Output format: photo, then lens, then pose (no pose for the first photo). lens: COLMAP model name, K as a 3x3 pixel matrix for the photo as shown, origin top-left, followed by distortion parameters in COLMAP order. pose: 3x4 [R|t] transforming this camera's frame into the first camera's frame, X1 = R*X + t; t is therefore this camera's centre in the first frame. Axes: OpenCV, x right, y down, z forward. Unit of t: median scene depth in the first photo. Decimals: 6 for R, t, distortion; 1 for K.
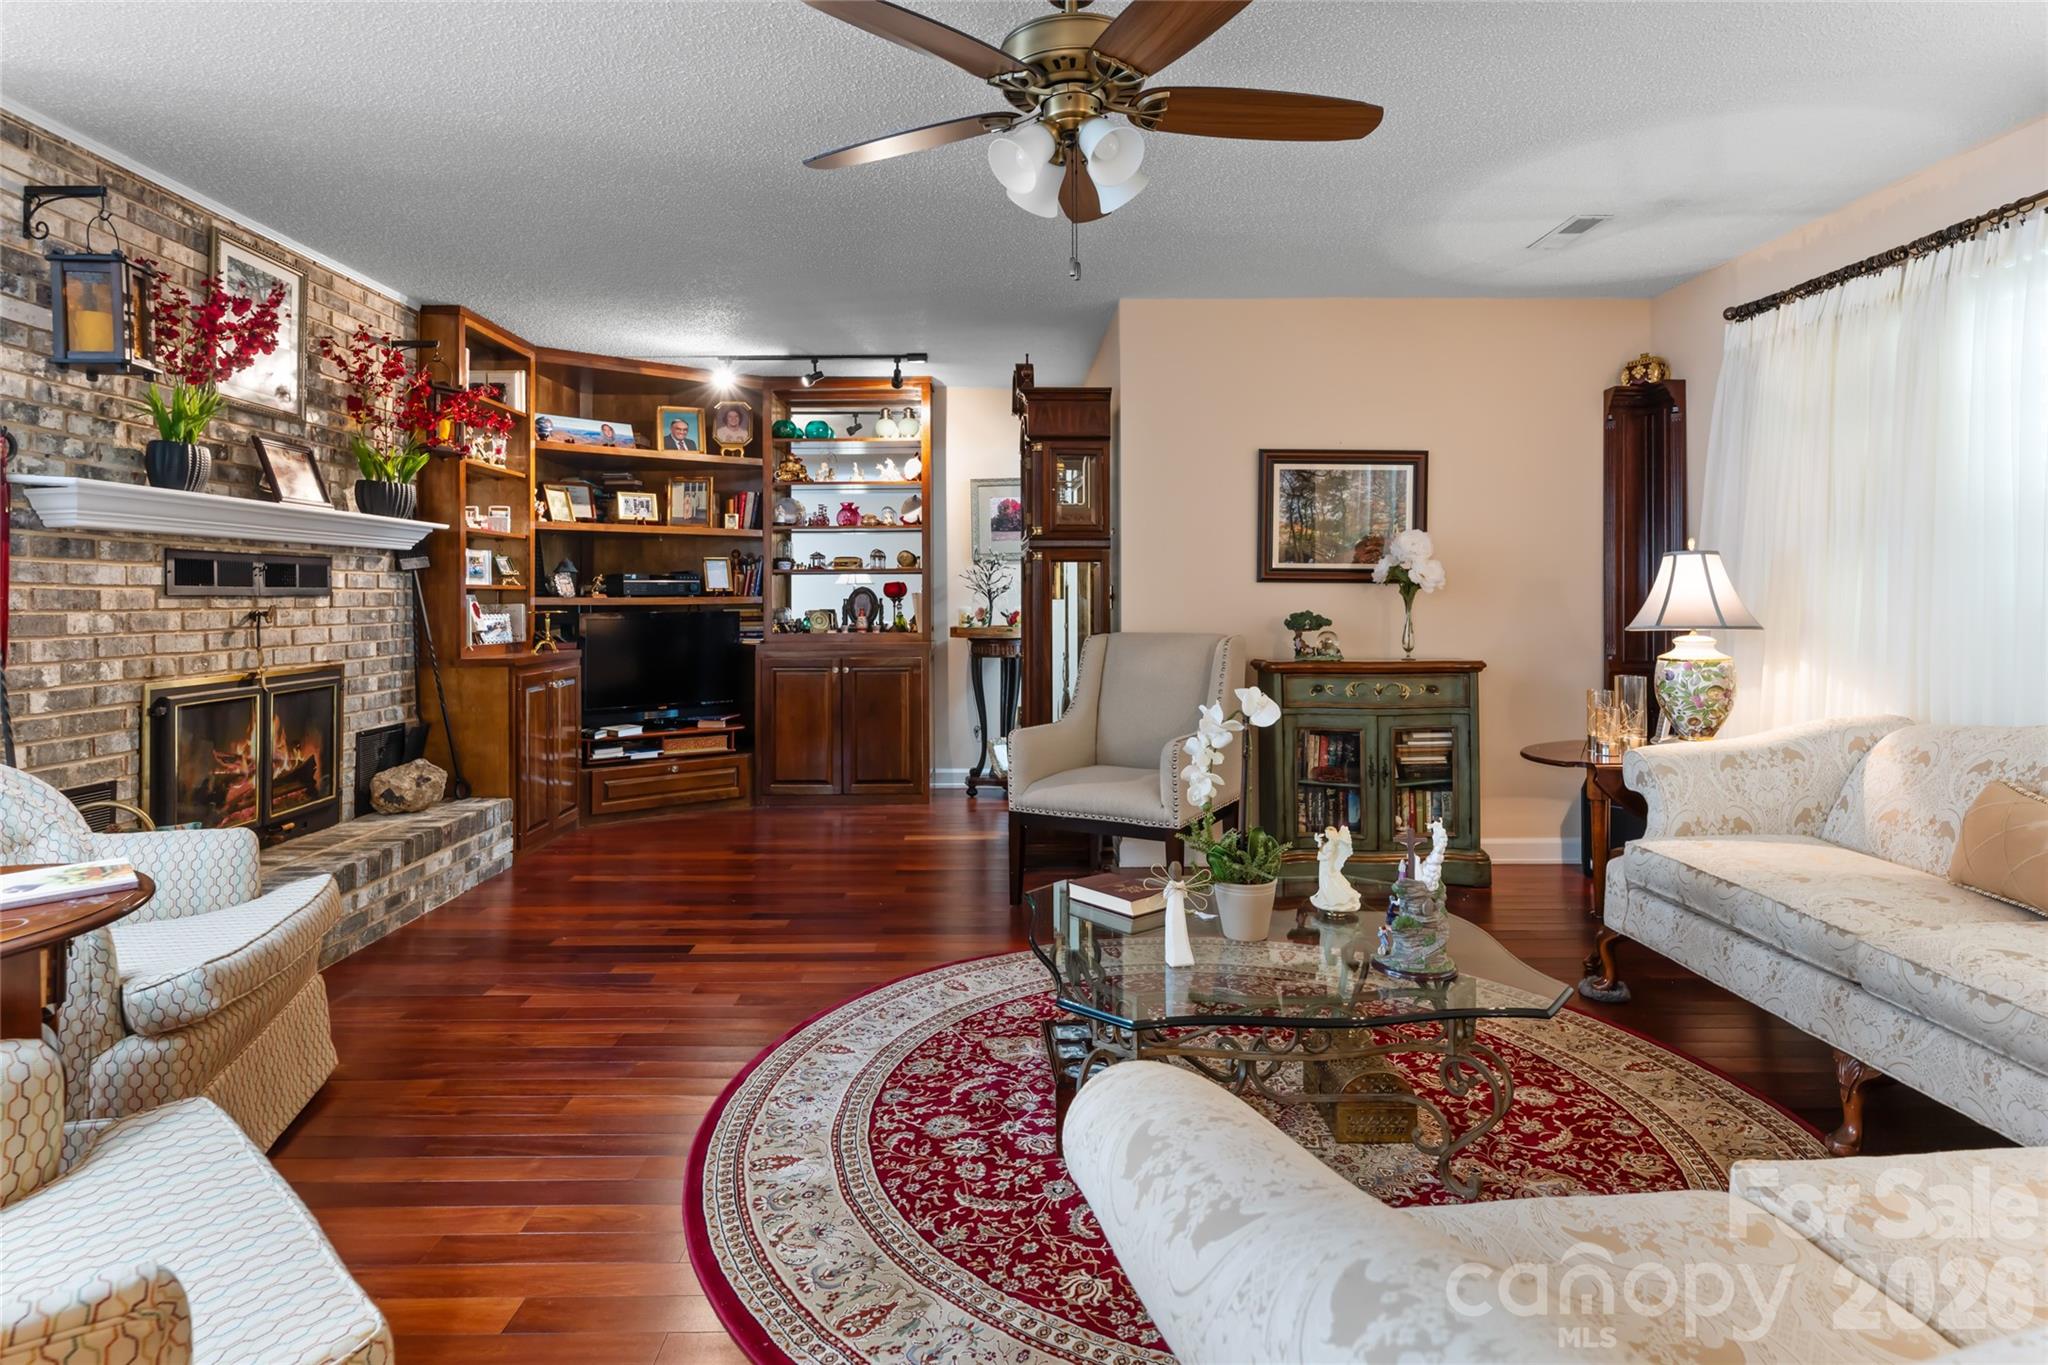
lens RADIAL K [[1074.0, 0, 1007.5], [0, 1074.0, 586.8], [0, 0, 1]] dist [-0.001631, 0.000561]
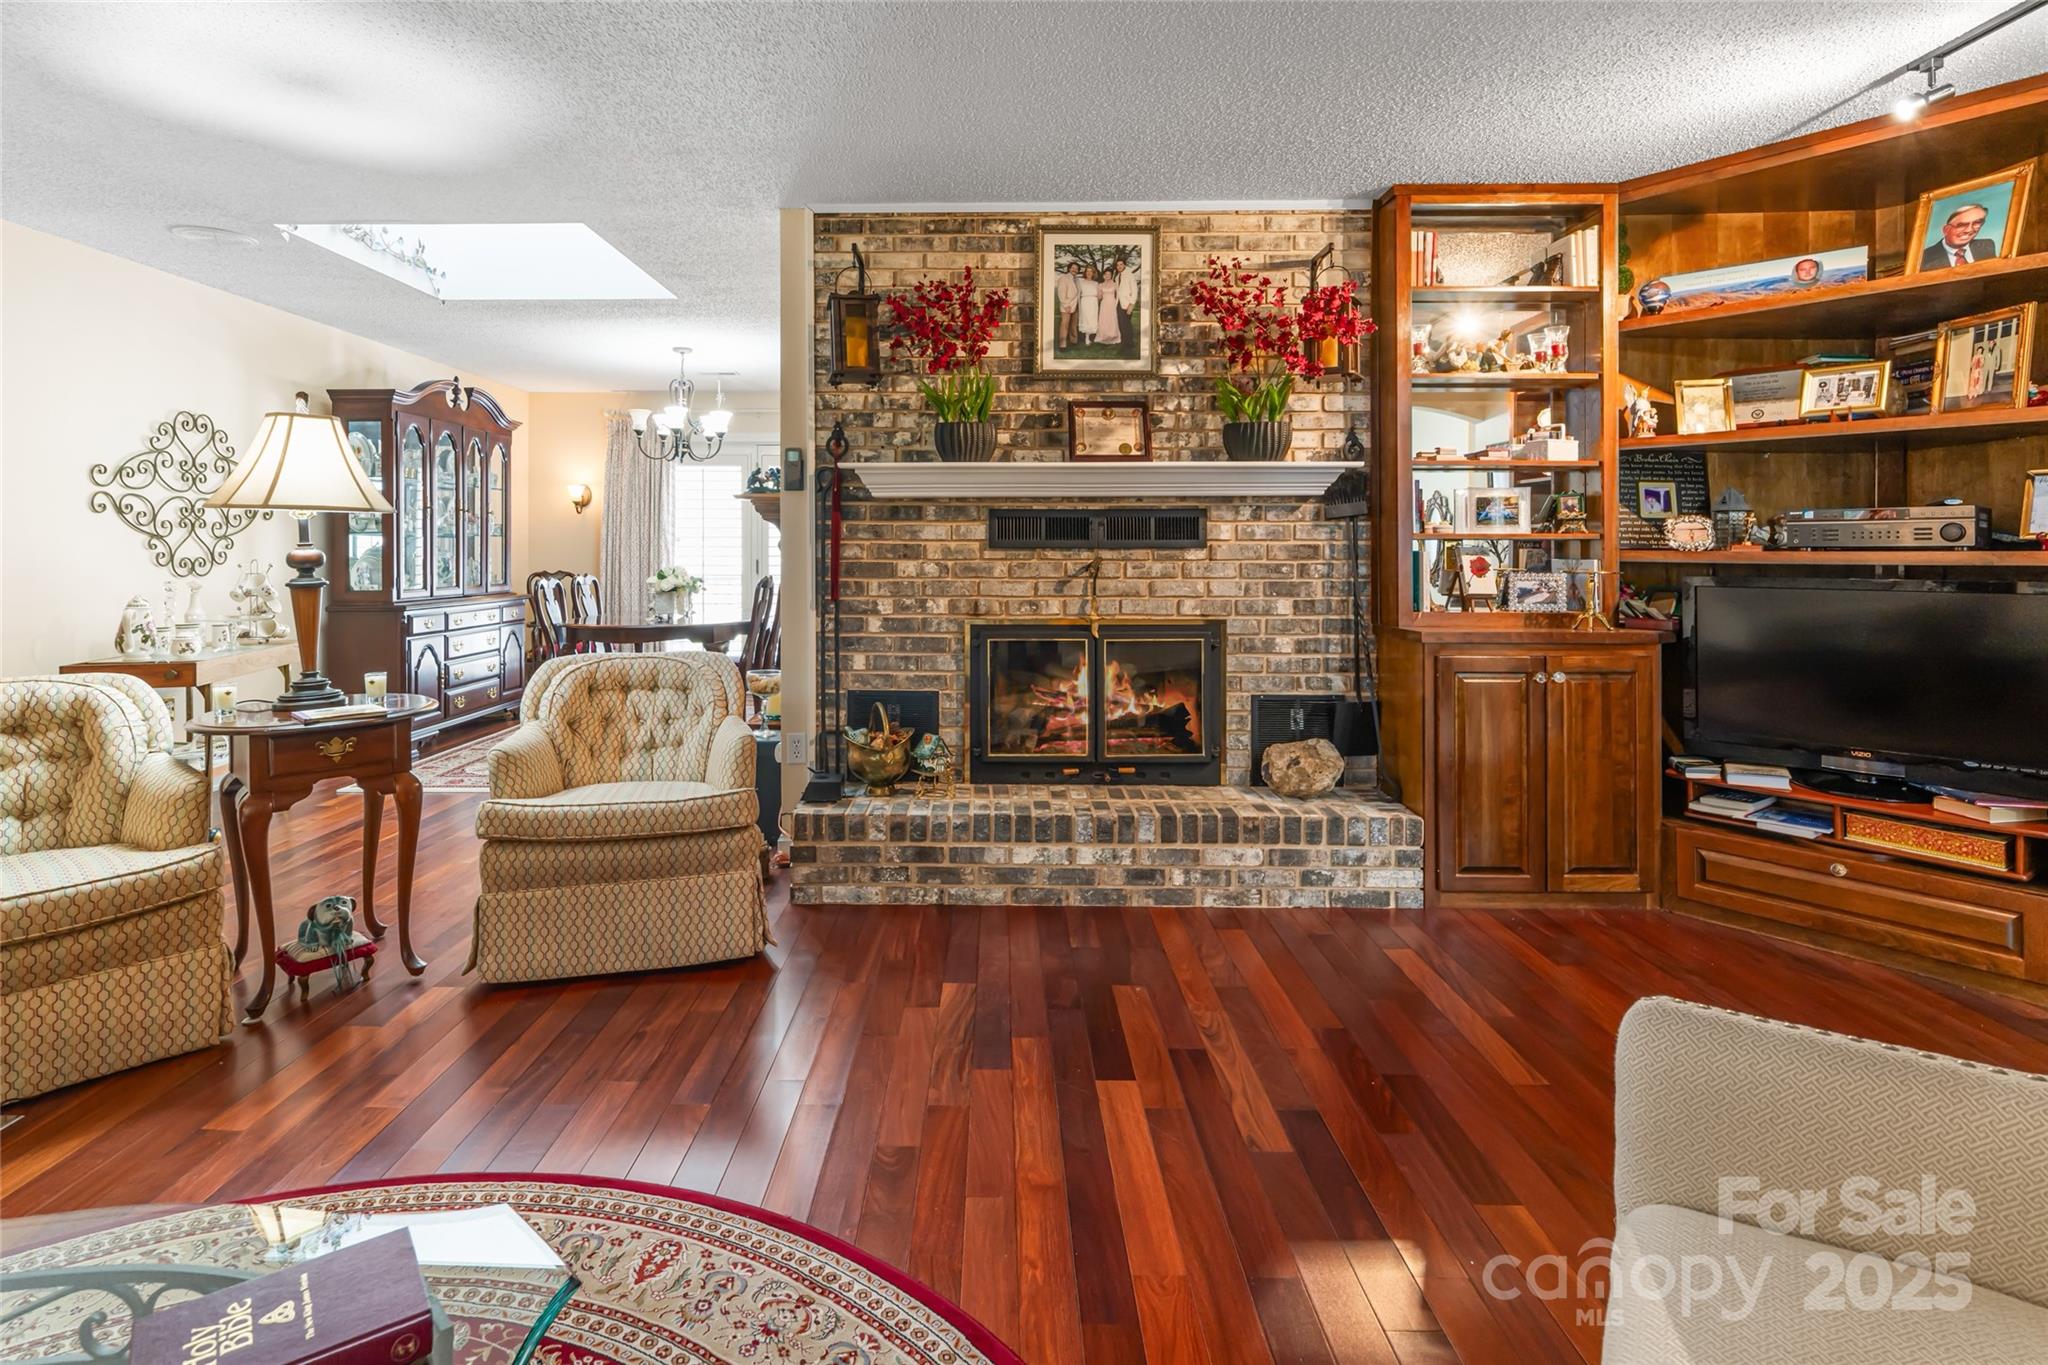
lens RADIAL K [[1025.5, 0, 984.4], [0, 1025.5, 548.0], [0, 0, 1]] dist [-0.000416, -0.000113]
pose [[-0.024914, 0.002951, -0.999685, 0.299082], [0.008925, 0.999956, 0.002729, 0.003989], [0.999650, -0.008855, -0.024940, 0.816877]]
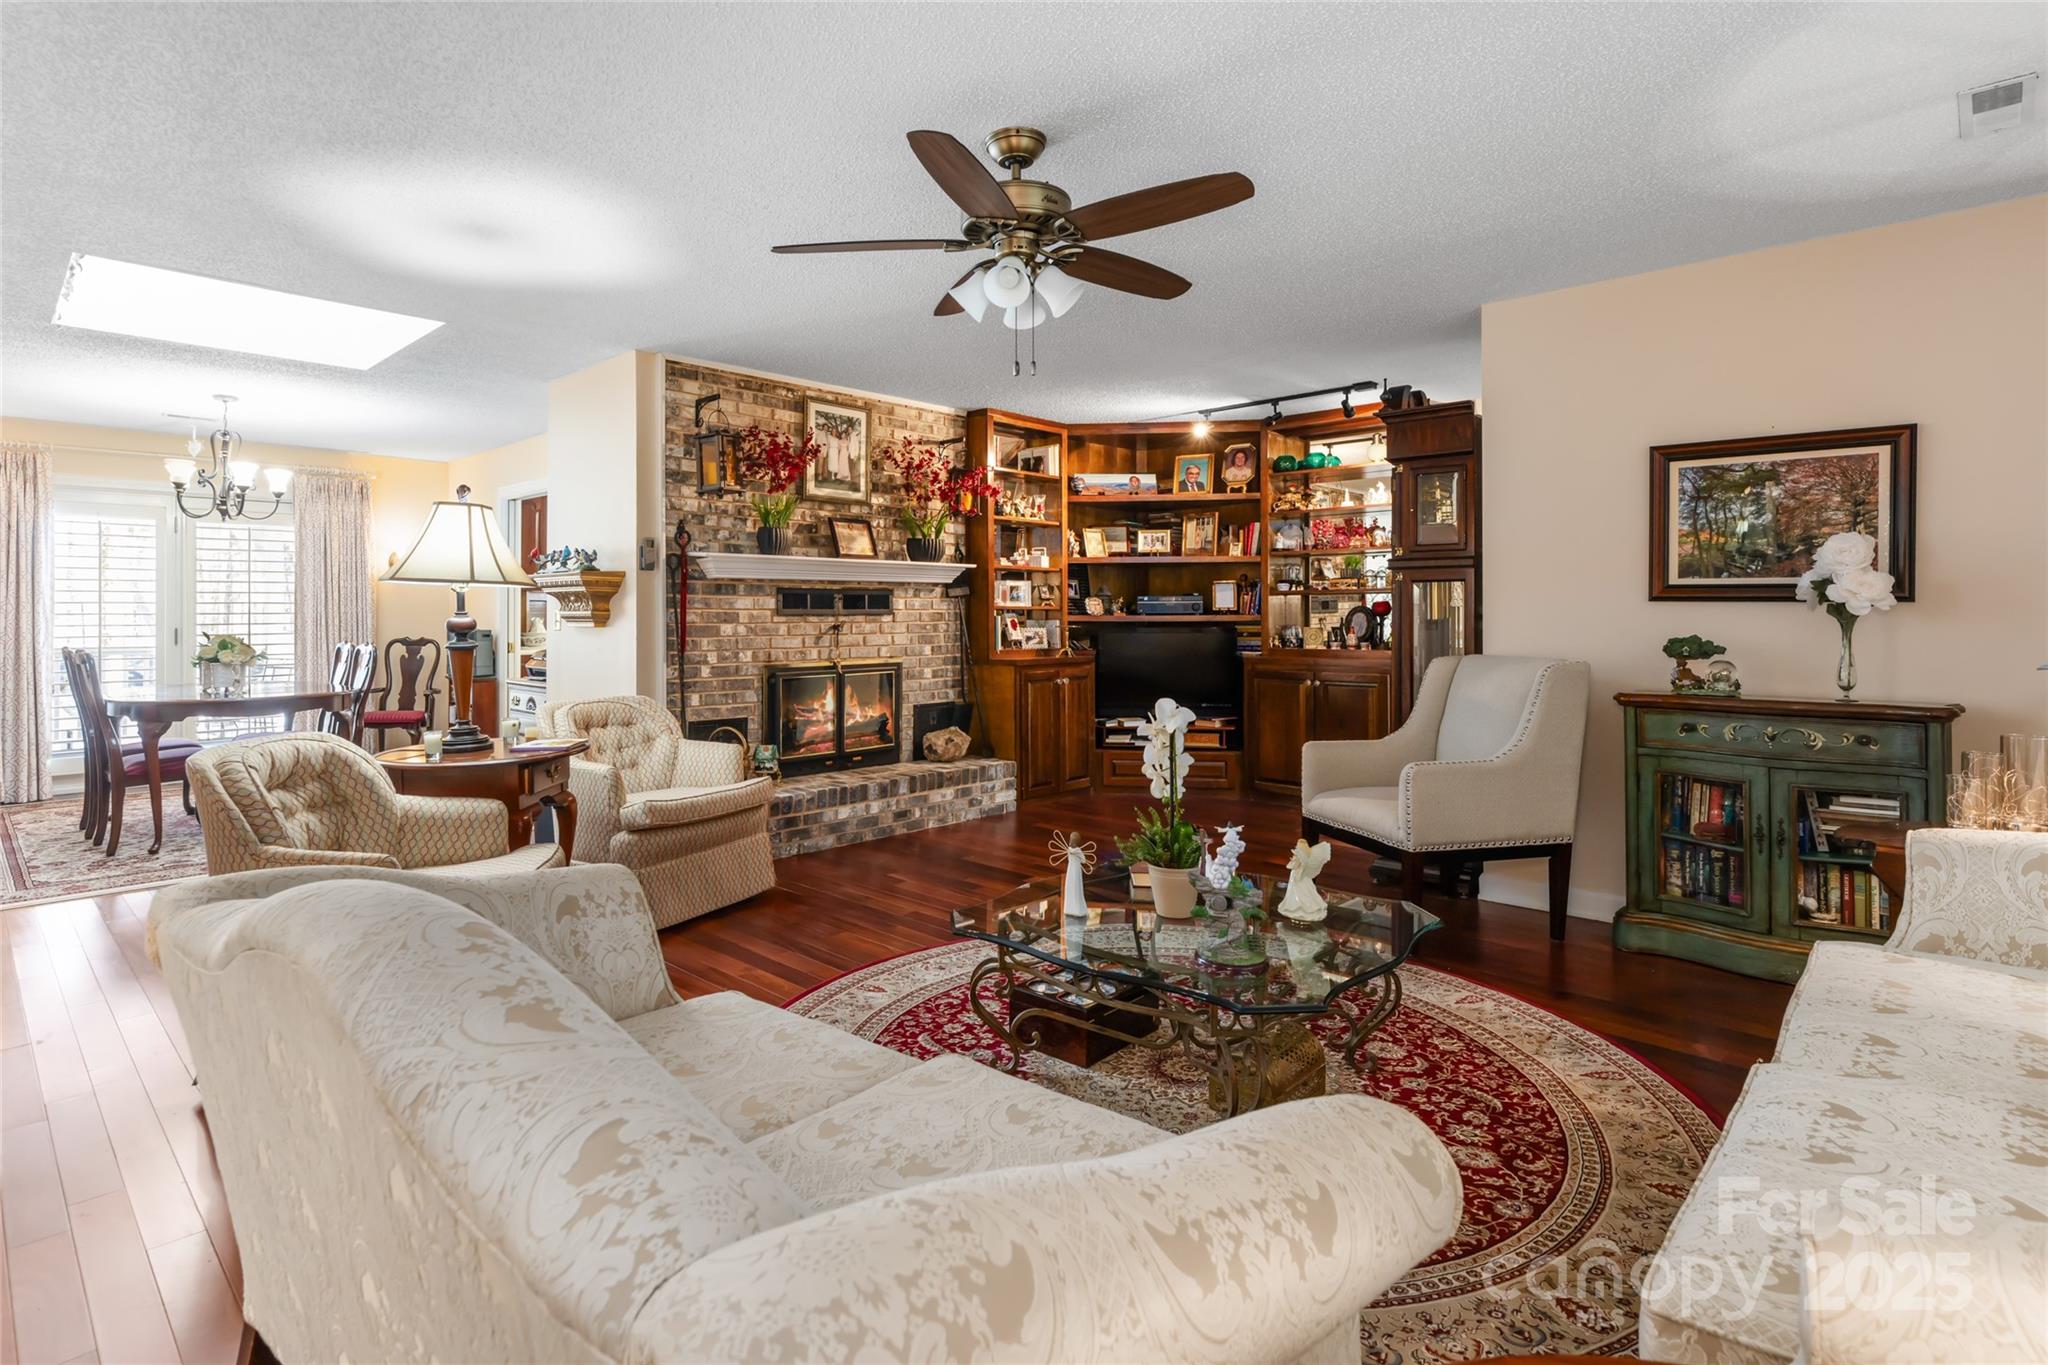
lens RADIAL K [[1025.1, 0, 977.0], [0, 1025.1, 614.4], [0, 0, 1]] dist [-0.002798, -0.000210]
pose [[0.708141, 0.002953, -0.706065, 0.493027], [0.005273, 0.999941, 0.009470, -0.005115], [0.706051, -0.010429, 0.708084, 0.041691]]
